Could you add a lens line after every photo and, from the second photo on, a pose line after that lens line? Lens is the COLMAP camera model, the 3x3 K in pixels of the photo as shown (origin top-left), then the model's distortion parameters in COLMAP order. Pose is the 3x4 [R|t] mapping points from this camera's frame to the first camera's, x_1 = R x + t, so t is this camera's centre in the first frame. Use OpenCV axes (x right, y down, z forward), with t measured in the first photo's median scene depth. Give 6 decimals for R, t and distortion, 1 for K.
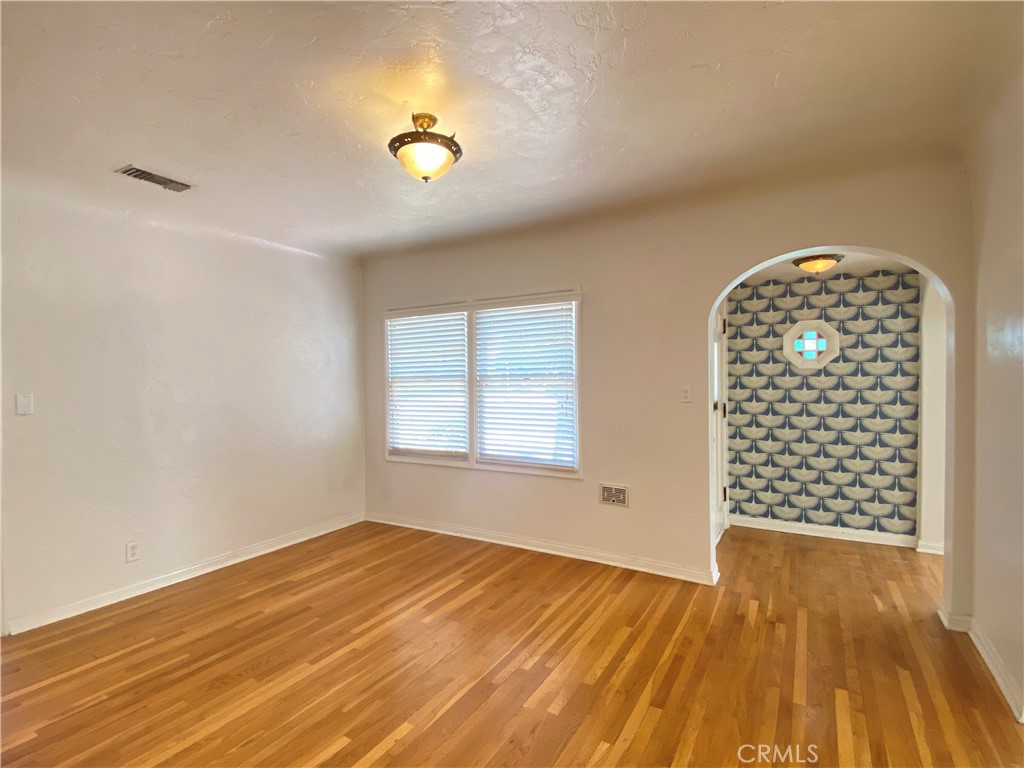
lens RADIAL K [[493.9, 0, 507.6], [0, 493.9, 384.3], [0, 0, 1]] dist [0.027490, -0.019721]
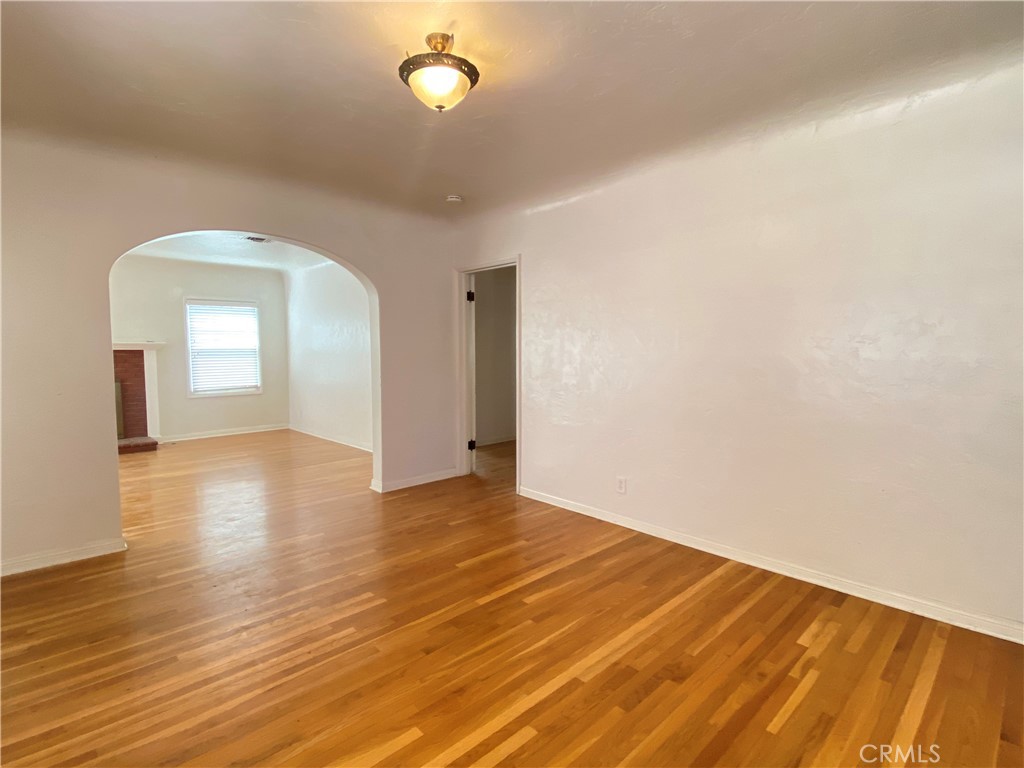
lens RADIAL K [[493.9, 0, 511.3], [0, 493.9, 385.5], [0, 0, 1]] dist [0.027490, -0.019721]
pose [[-0.965545, -0.005176, 0.260185, -0.325533], [0.019408, 0.995586, 0.091826, 0.011115], [-0.259512, 0.093712, -0.961182, 1.151445]]
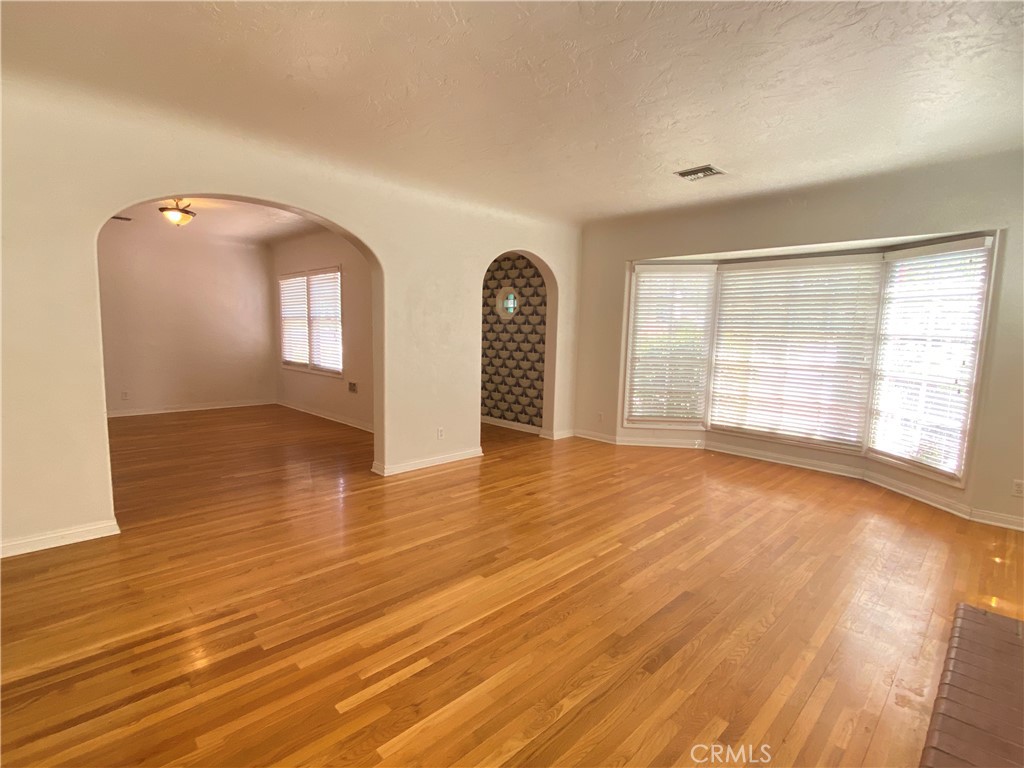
lens RADIAL K [[493.9, 0, 513.5], [0, 493.9, 390.6], [0, 0, 1]] dist [0.027490, -0.019721]
pose [[0.972504, 0.064686, -0.223724, 1.165529], [-0.042301, 0.993735, 0.103447, 0.033598], [0.229014, -0.091138, 0.969147, -0.569069]]
